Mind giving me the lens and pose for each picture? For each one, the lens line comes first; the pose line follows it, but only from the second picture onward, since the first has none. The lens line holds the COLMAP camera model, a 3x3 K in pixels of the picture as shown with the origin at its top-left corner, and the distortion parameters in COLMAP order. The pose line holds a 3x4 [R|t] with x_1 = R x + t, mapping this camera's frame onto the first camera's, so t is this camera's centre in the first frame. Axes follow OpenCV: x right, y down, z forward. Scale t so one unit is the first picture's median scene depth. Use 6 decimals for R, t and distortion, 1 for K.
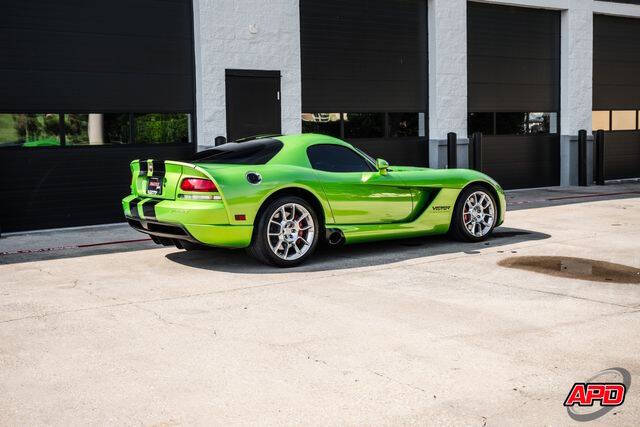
lens RADIAL K [[933.0, 0, 296.3], [0, 933.0, 197.9], [0, 0, 1]] dist [0.074499, 0.000000]
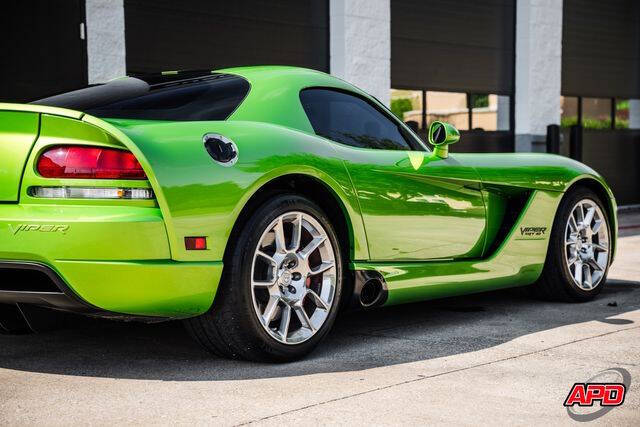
lens RADIAL K [[1359.8, 0, 355.6], [0, 1359.8, 207.7], [0, 0, 1]] dist [0.428623, 0.000000]
pose [[0.952672, 0.000334, 0.304000, -0.162811], [0.012384, 0.999127, -0.039907, 0.028174], [-0.303748, 0.041783, 0.951836, 0.375933]]
